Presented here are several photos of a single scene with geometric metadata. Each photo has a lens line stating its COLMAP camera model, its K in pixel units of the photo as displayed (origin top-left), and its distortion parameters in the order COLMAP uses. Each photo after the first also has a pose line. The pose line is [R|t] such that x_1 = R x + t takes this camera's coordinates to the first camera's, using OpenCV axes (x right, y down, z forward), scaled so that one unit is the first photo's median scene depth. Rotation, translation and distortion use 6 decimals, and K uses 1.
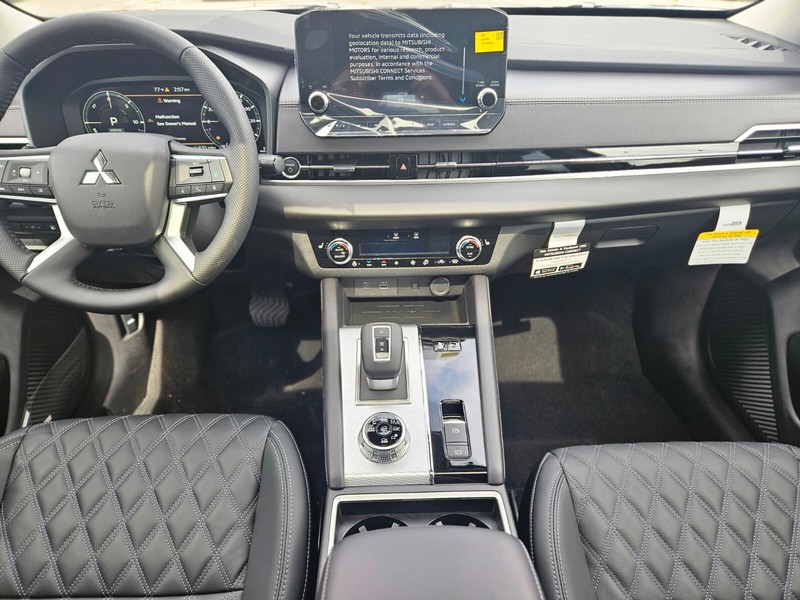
lens RADIAL K [[542.2, 0, 396.3], [0, 542.2, 309.6], [0, 0, 1]] dist [0.072472, -0.065011]
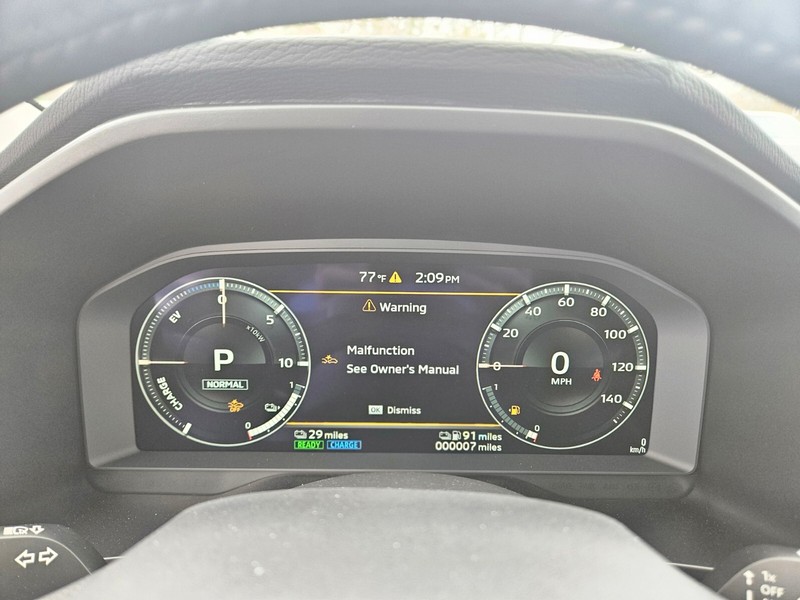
lens RADIAL K [[542.2, 0, 396.7], [0, 542.2, 303.3], [0, 0, 1]] dist [0.072472, -0.065011]
pose [[0.999462, 0.030862, -0.011091, -0.437650], [-0.032781, 0.949541, -0.311925, -0.296750], [0.000905, 0.312121, 0.950042, 0.729045]]
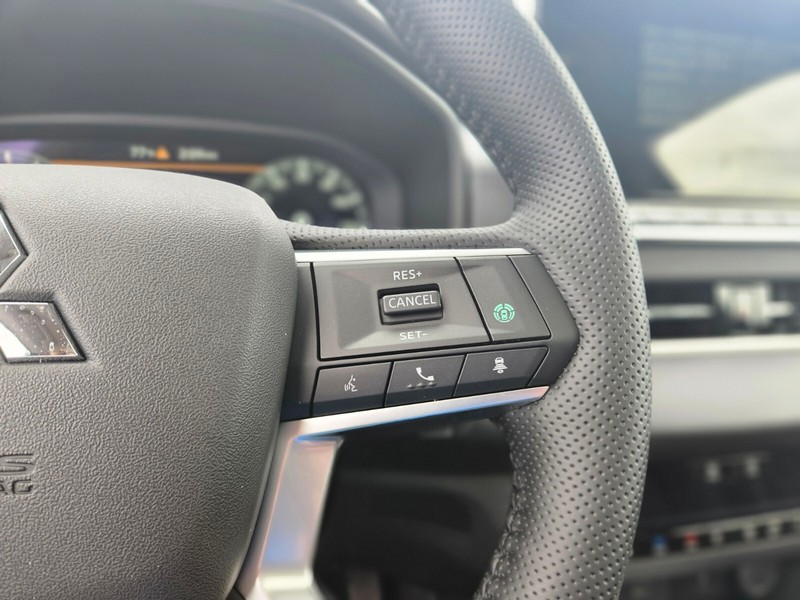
lens RADIAL K [[542.2, 0, 394.2], [0, 542.2, 318.0], [0, 0, 1]] dist [0.072472, -0.065011]
pose [[0.977958, -0.009592, 0.208583, -0.352049], [0.074187, 0.949729, -0.304155, -0.144017], [-0.195180, 0.312925, 0.929507, 0.649294]]
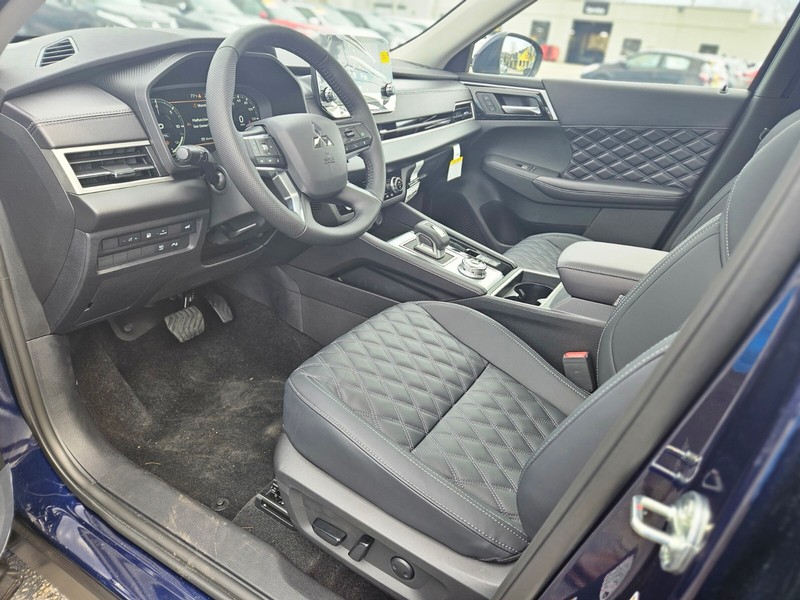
lens RADIAL K [[542.2, 0, 404.0], [0, 542.2, 306.9], [0, 0, 1]] dist [0.072472, -0.065011]
pose [[0.525808, -0.332207, 0.783048, -1.315278], [0.415823, 0.903471, 0.104075, 0.059450], [-0.742036, 0.270886, 0.613191, 0.107260]]
